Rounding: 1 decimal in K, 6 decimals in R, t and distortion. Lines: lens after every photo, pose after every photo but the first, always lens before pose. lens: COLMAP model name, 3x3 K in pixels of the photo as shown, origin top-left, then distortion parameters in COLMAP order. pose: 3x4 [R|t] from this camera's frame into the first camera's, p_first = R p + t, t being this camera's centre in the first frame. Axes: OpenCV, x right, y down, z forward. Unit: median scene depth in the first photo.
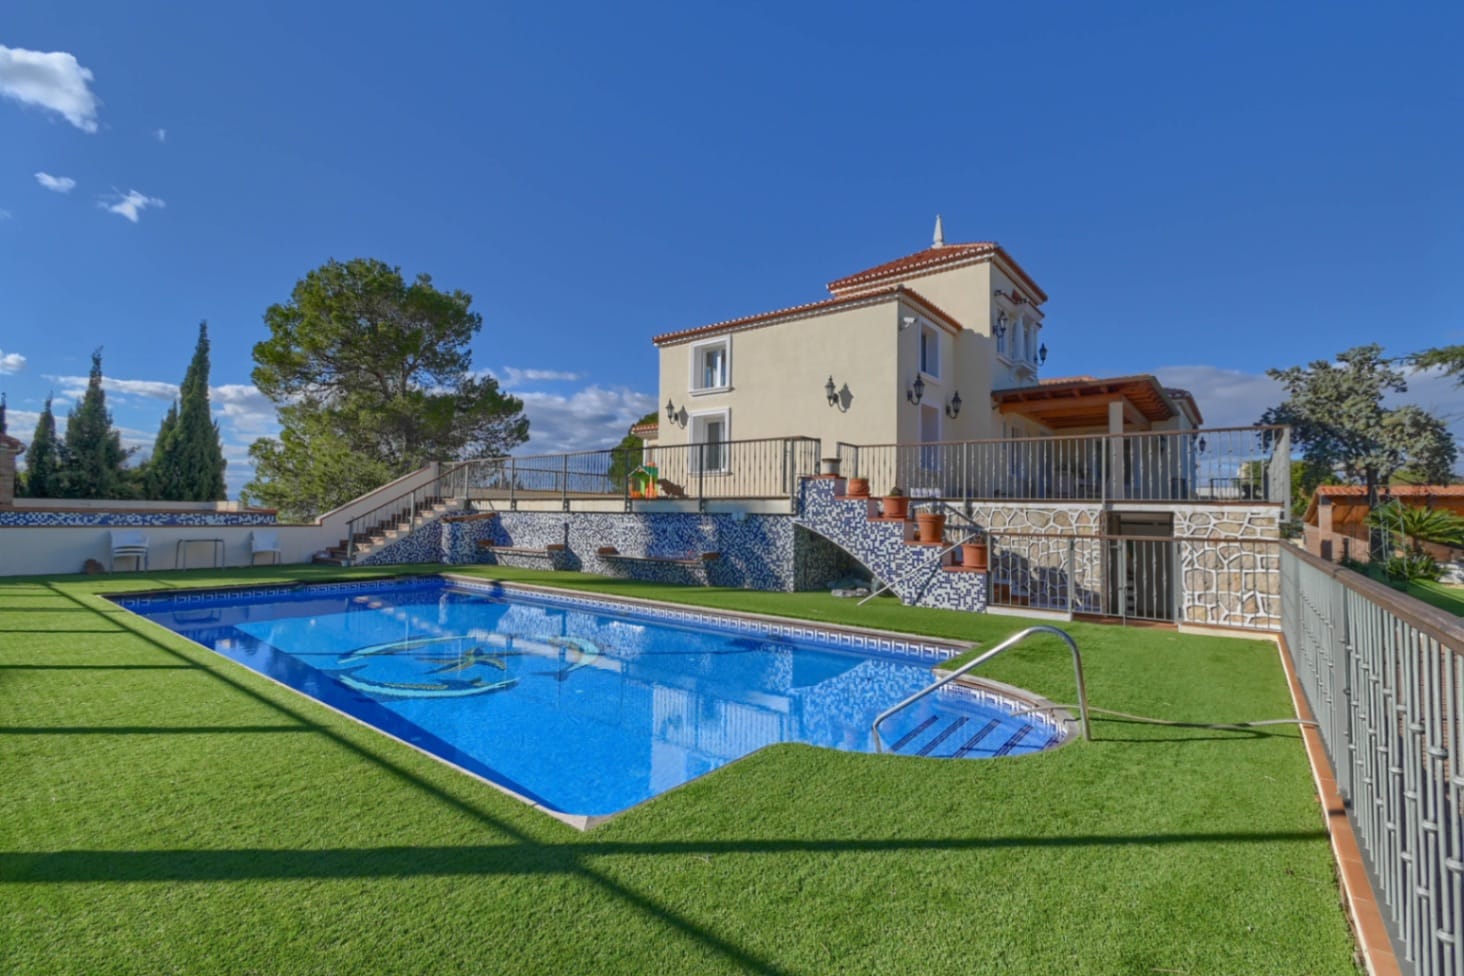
lens RADIAL K [[650.4, 0, 746.0], [0, 650.4, 488.0], [0, 0, 1]] dist [0.002801, -0.000273]
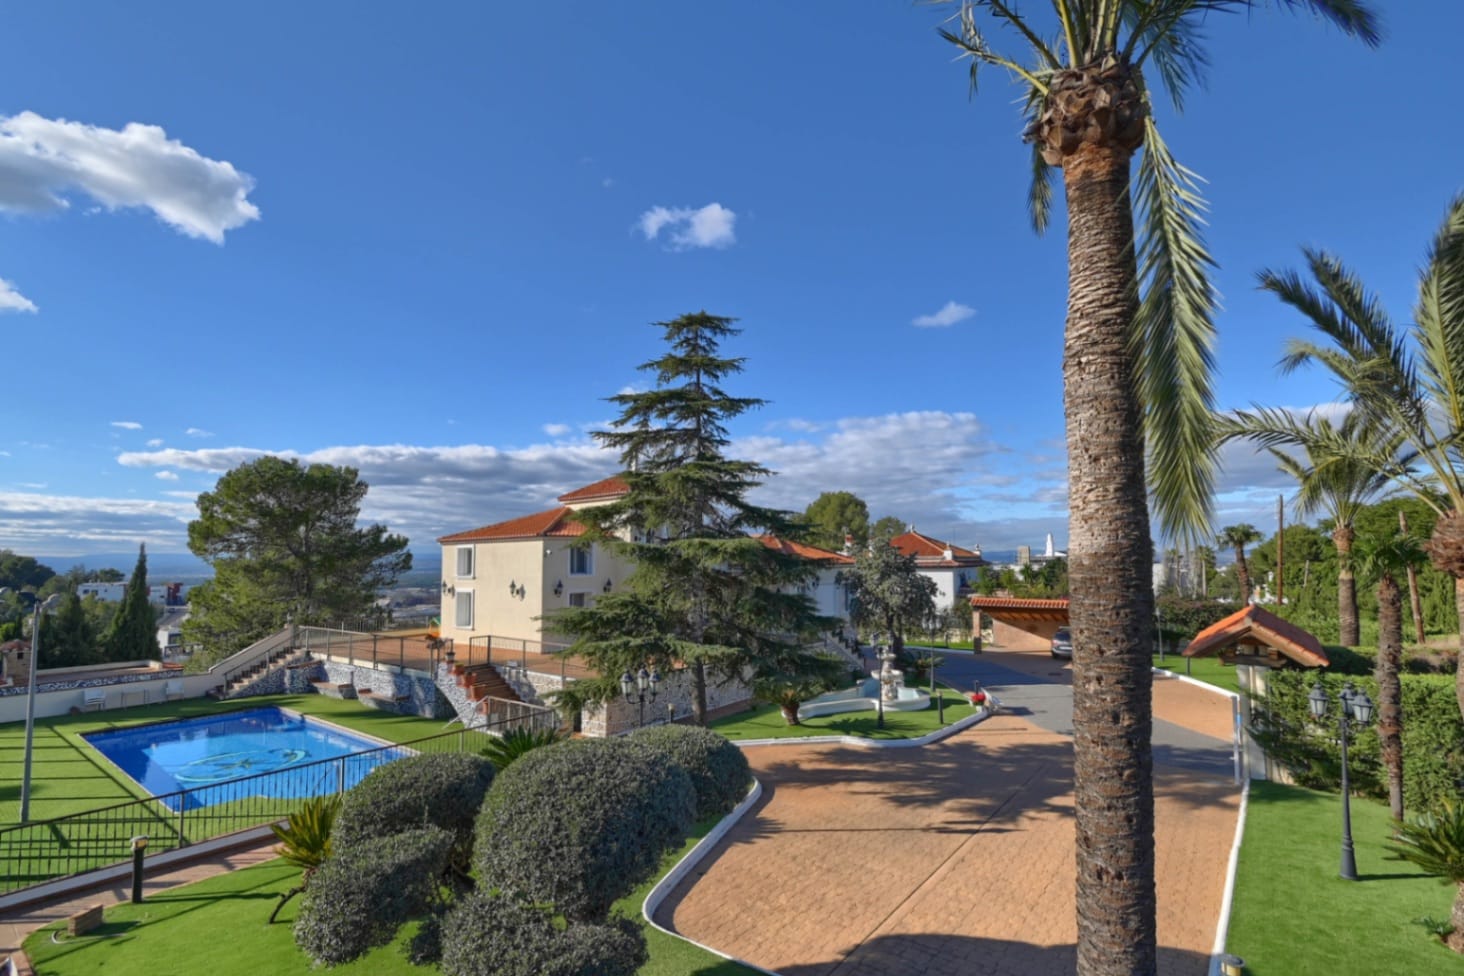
lens RADIAL K [[671.9, 0, 794.9], [0, 671.9, 518.8], [0, 0, 1]] dist [0.001498, -0.001196]
pose [[0.999235, -0.015462, 0.035915, 0.893519], [0.015785, 0.999837, -0.008736, -0.335517], [-0.035774, 0.009297, 0.999317, -0.895790]]
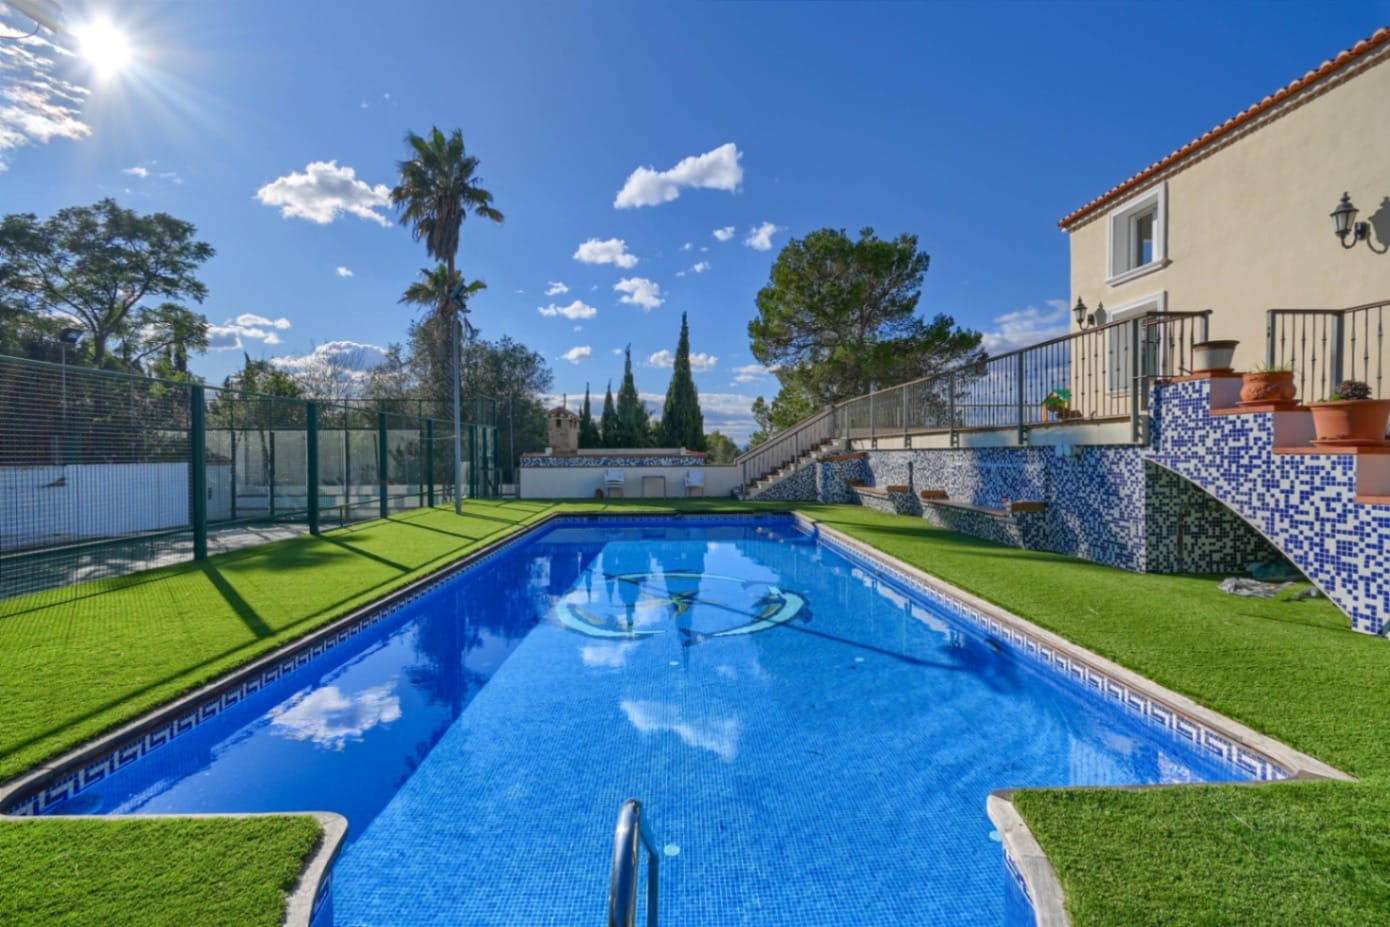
lens RADIAL K [[617.5, 0, 708.3], [0, 617.5, 463.5], [0, 0, 1]] dist [0.002801, -0.000273]
pose [[0.639600, -0.005591, -0.768688, 0.203516], [0.047271, 0.998367, 0.032071, 0.016153], [0.767253, -0.056850, 0.638820, 0.256608]]
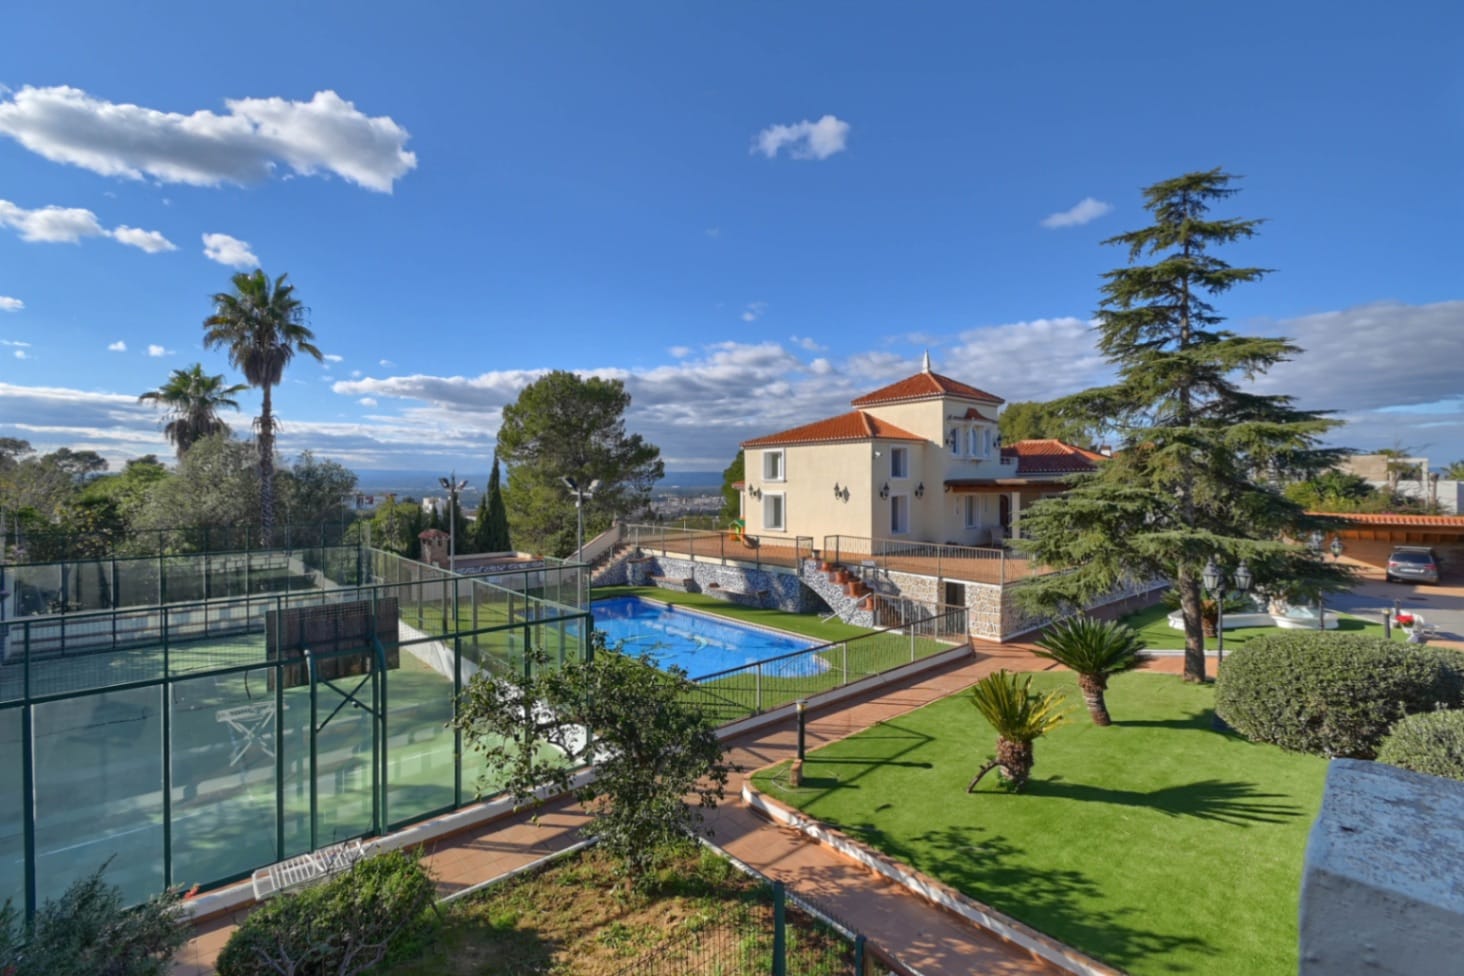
lens RADIAL K [[673.3, 0, 758.2], [0, 673.3, 487.6], [0, 0, 1]] dist [-0.002167, -0.000282]
pose [[0.985885, -0.010174, -0.167114, 0.243279], [0.020587, 0.997944, 0.060696, -0.296138], [0.166153, -0.063279, 0.984068, -0.886763]]
